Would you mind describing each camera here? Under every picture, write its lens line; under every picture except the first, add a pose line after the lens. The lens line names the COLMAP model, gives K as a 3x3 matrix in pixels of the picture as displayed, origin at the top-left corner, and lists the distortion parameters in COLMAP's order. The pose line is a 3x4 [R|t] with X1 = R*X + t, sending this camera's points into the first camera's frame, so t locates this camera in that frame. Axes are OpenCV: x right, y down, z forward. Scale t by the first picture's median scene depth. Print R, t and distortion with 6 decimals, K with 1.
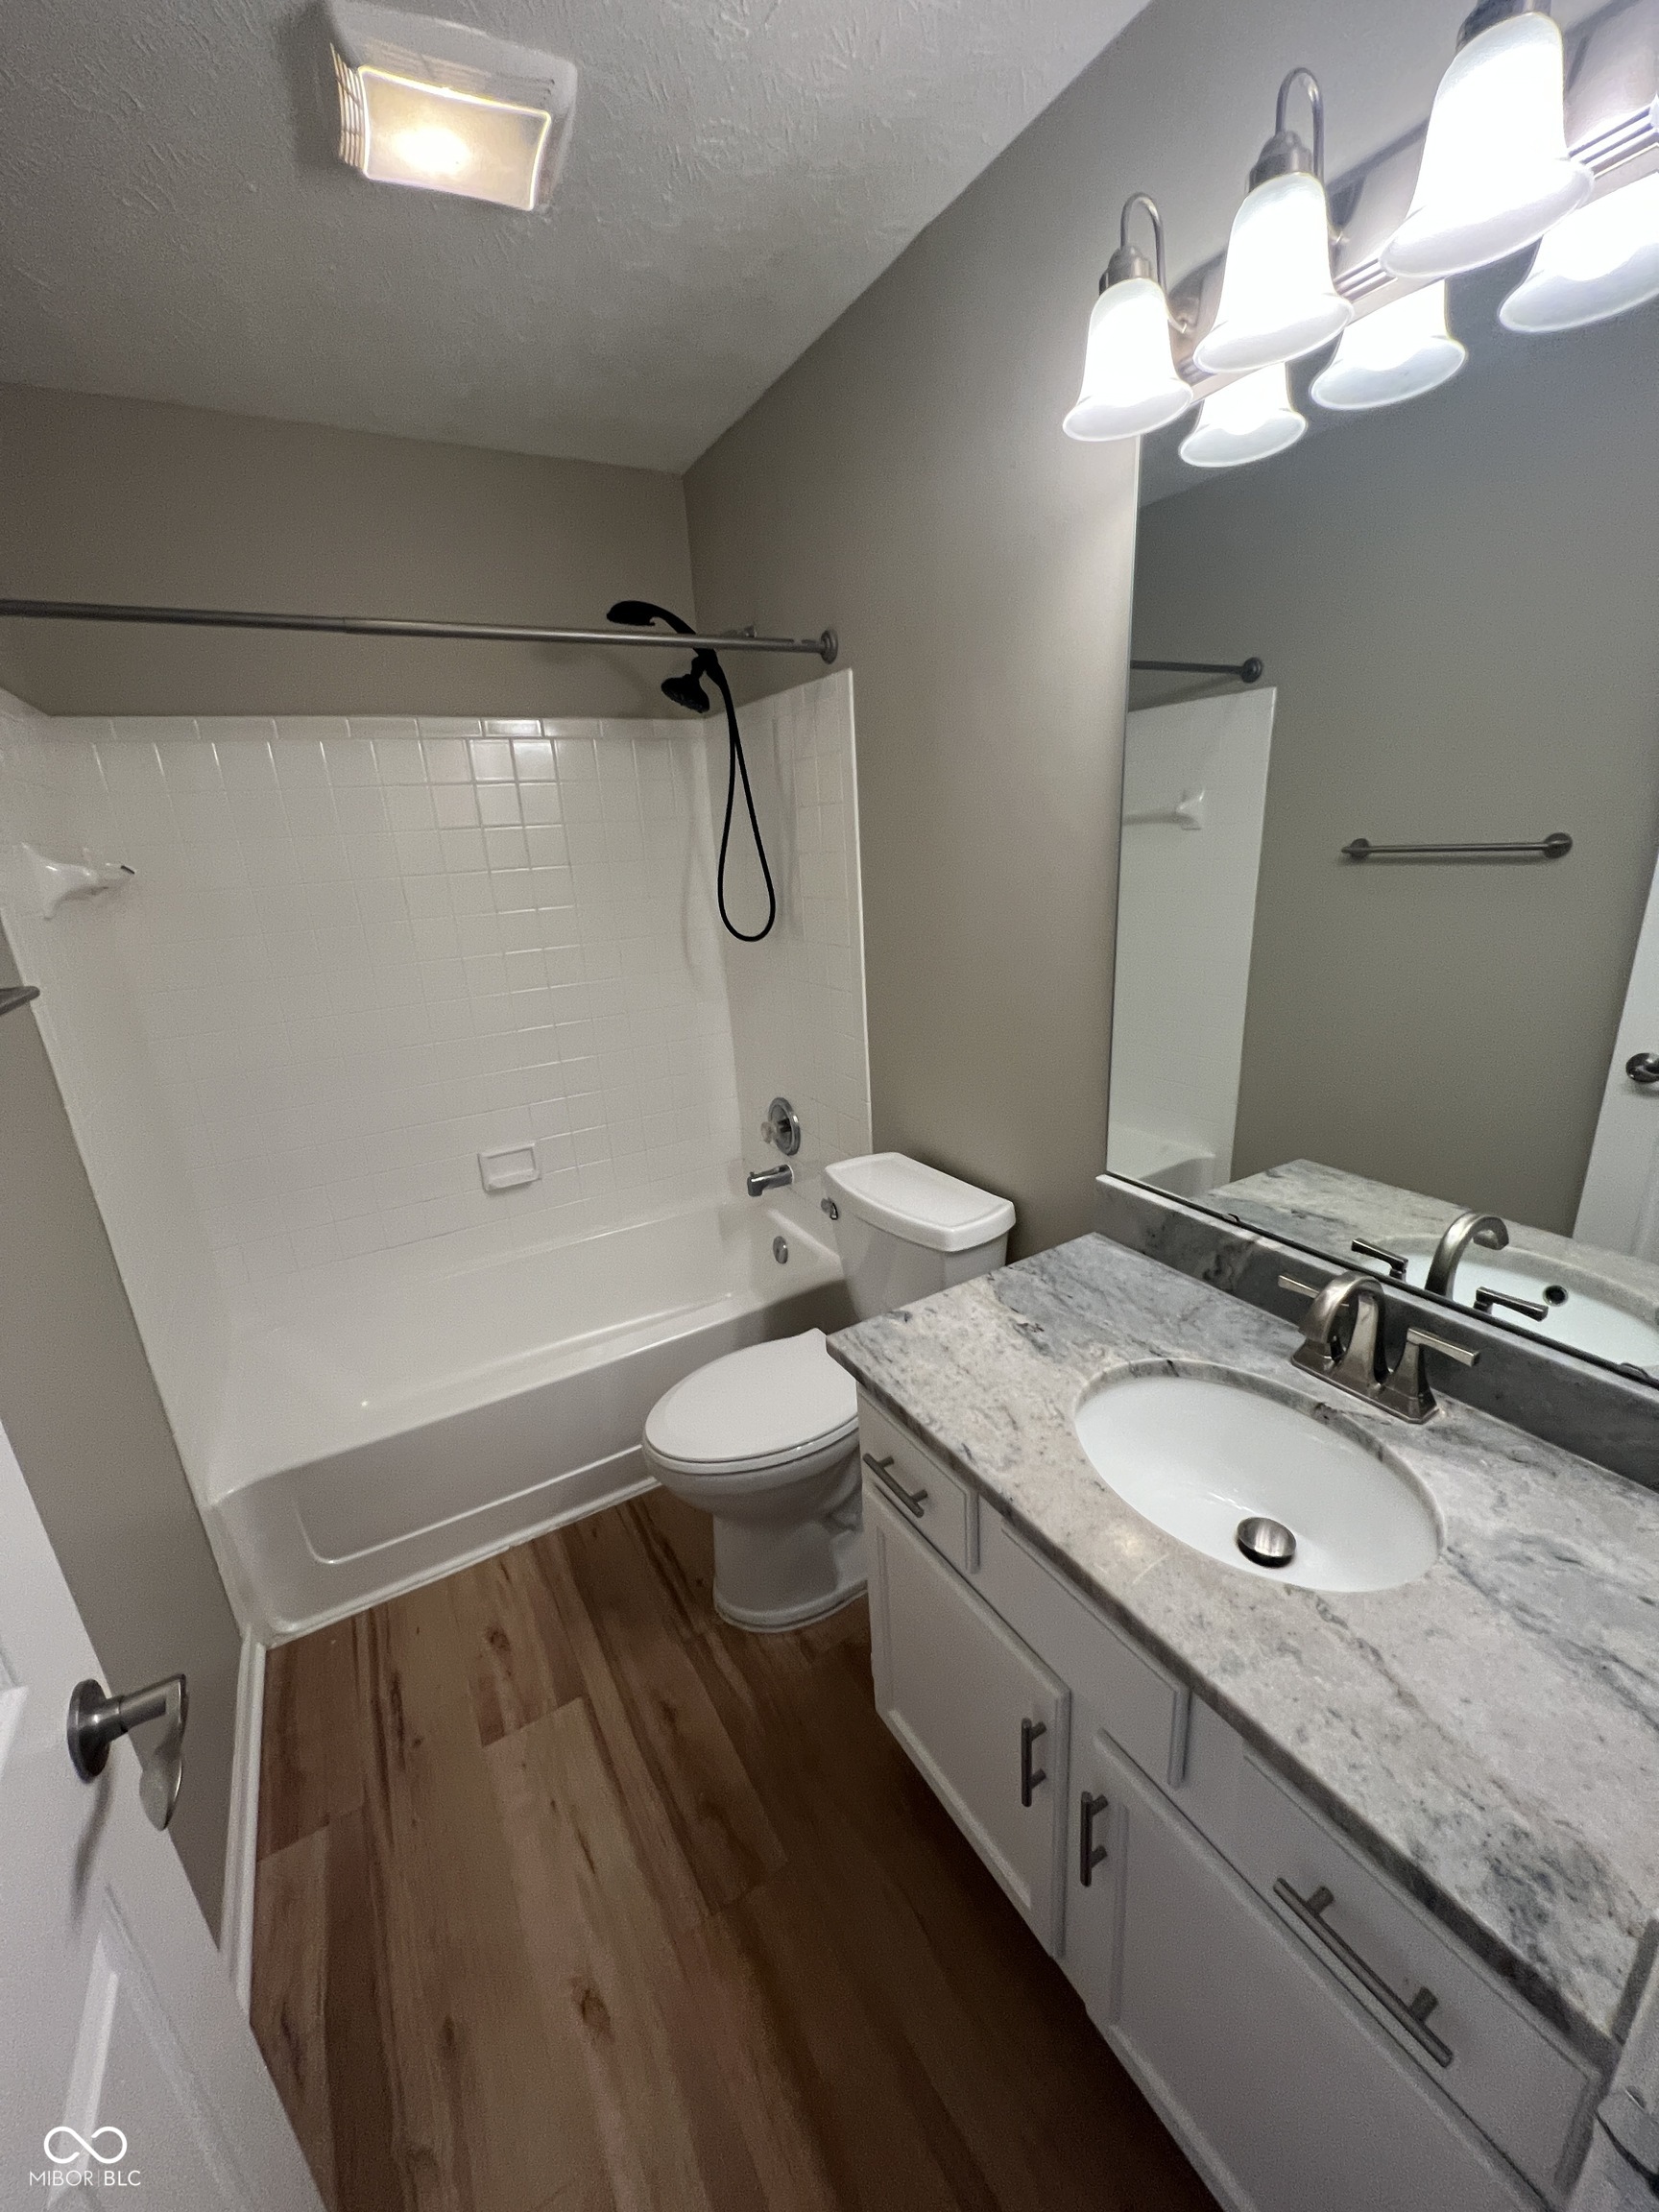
lens RADIAL K [[881.9, 0, 822.1], [0, 881.9, 1103.9], [0, 0, 1]] dist [0.000692, 0.000364]
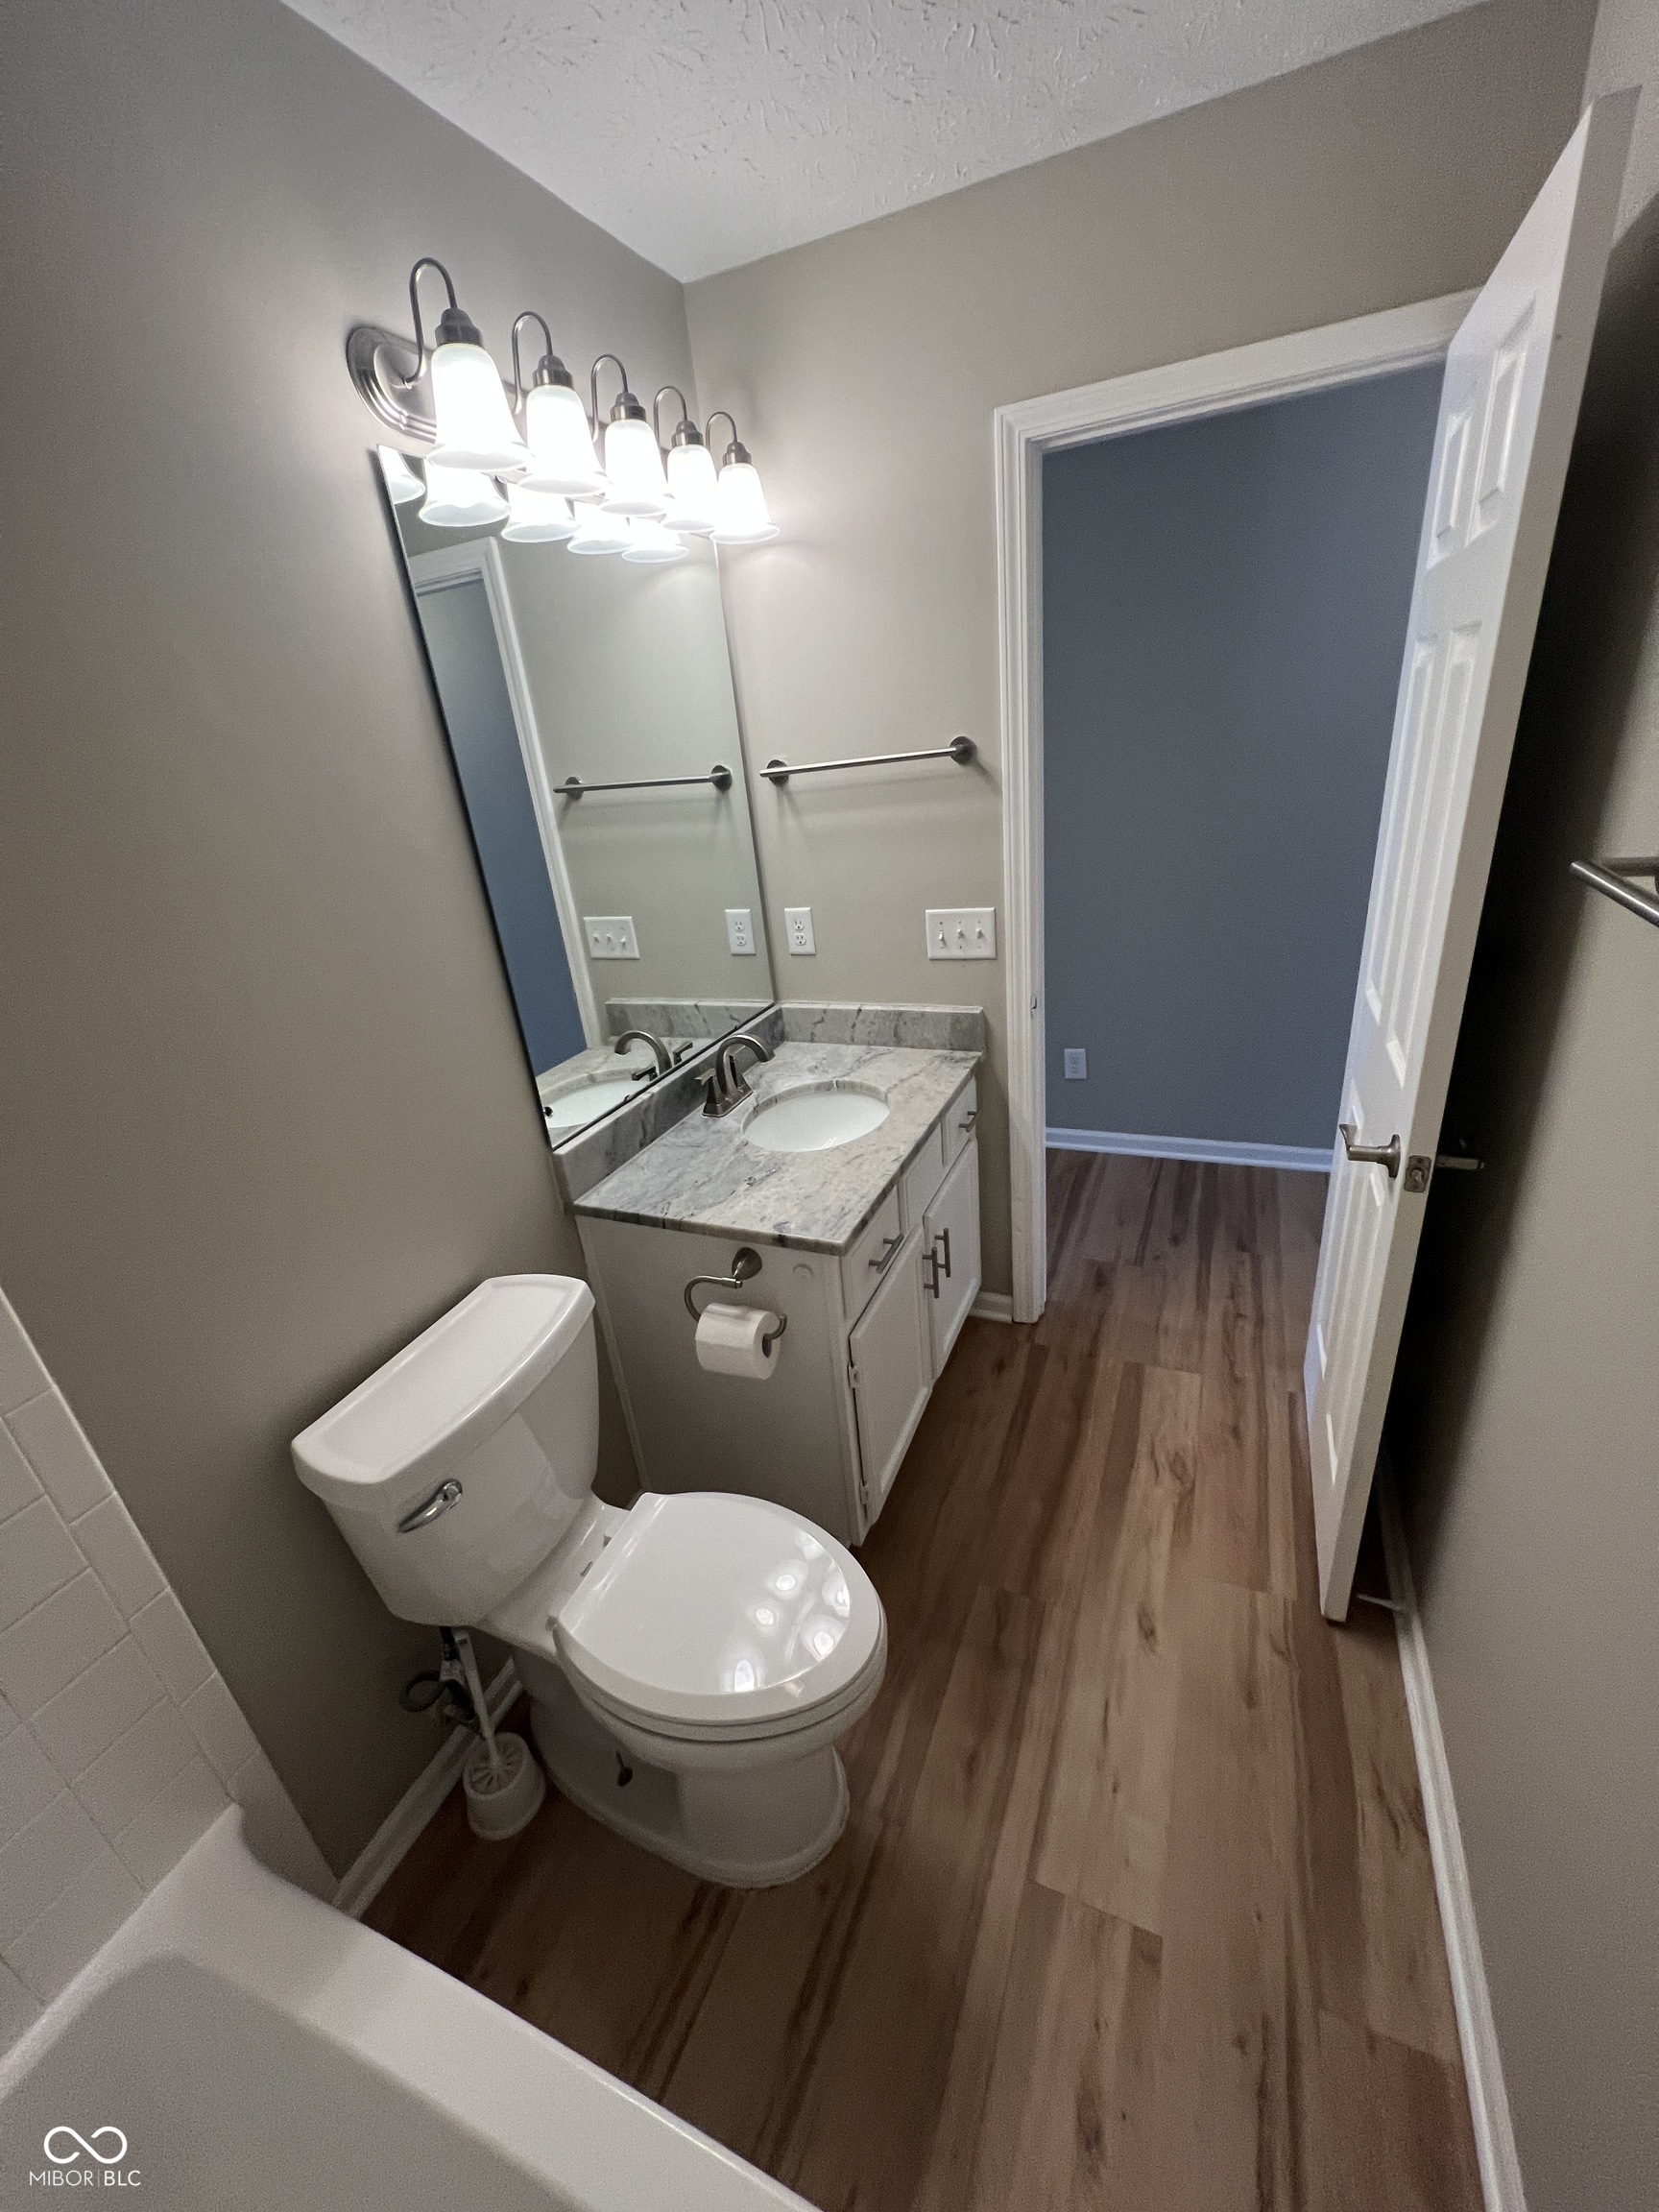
lens RADIAL K [[881.9, 0, 826.9], [0, 881.9, 1113.7], [0, 0, 1]] dist [0.000692, 0.000364]
pose [[-0.583545, -0.205214, 0.785724, -0.795260], [0.370255, 0.793895, 0.482330, -0.395294], [-0.722763, 0.572380, -0.387292, 1.296443]]
